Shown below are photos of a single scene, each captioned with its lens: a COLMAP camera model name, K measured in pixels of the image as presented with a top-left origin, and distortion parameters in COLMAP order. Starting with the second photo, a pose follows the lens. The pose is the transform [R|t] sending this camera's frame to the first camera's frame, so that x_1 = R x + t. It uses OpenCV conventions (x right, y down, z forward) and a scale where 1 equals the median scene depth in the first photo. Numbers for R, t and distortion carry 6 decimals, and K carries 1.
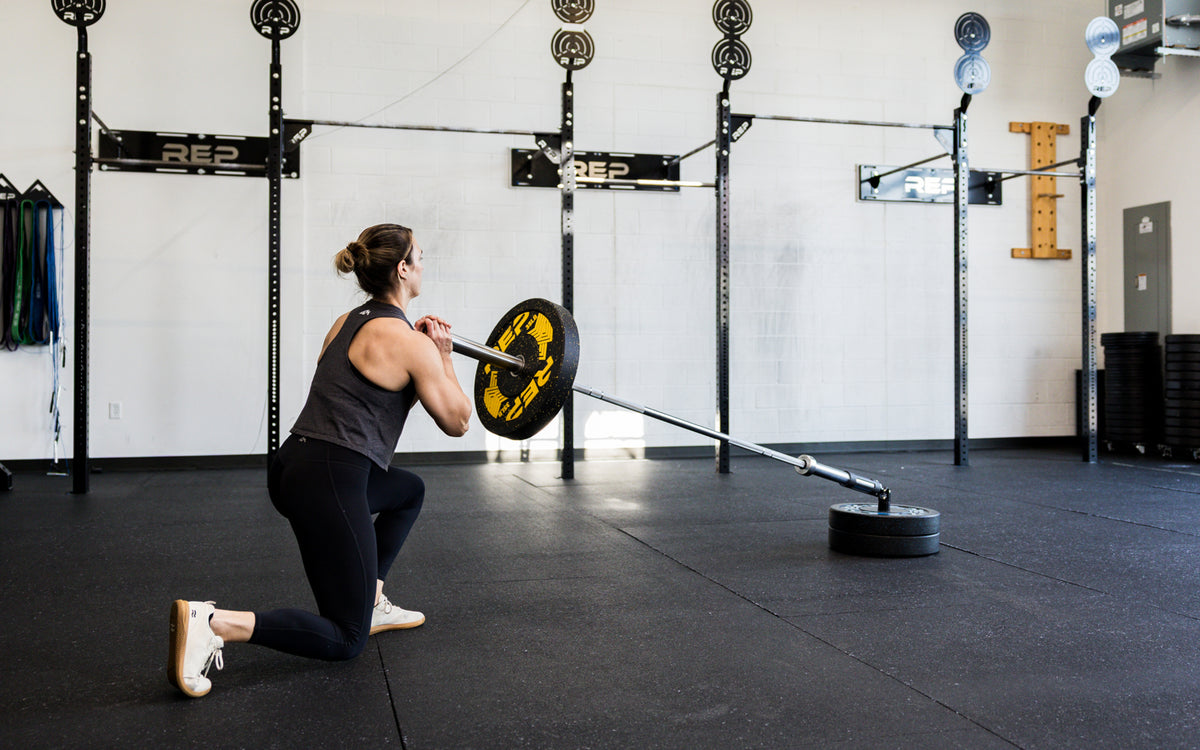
lens RADIAL K [[1009.9, 0, 600.0], [0, 1009.9, 375.0], [0, 0, 1]] dist [0.003052, -0.001768]
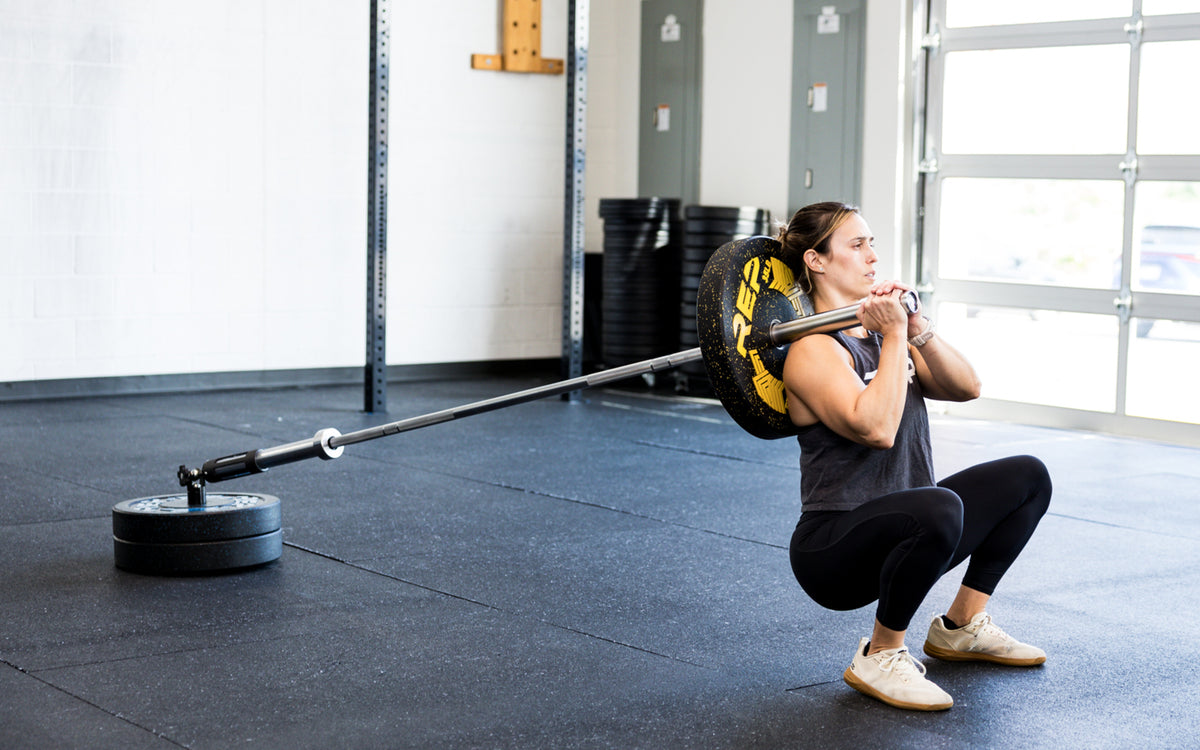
lens RADIAL K [[2129.0, 0, 733.9], [0, 2129.0, 374.7], [0, 0, 1]] dist [0.009629, -0.109333]
pose [[0.906427, -0.015643, 0.422073, 0.003655], [-0.026205, 0.995306, 0.093165, -0.060442], [-0.421550, -0.095507, 0.901762, -0.271261]]
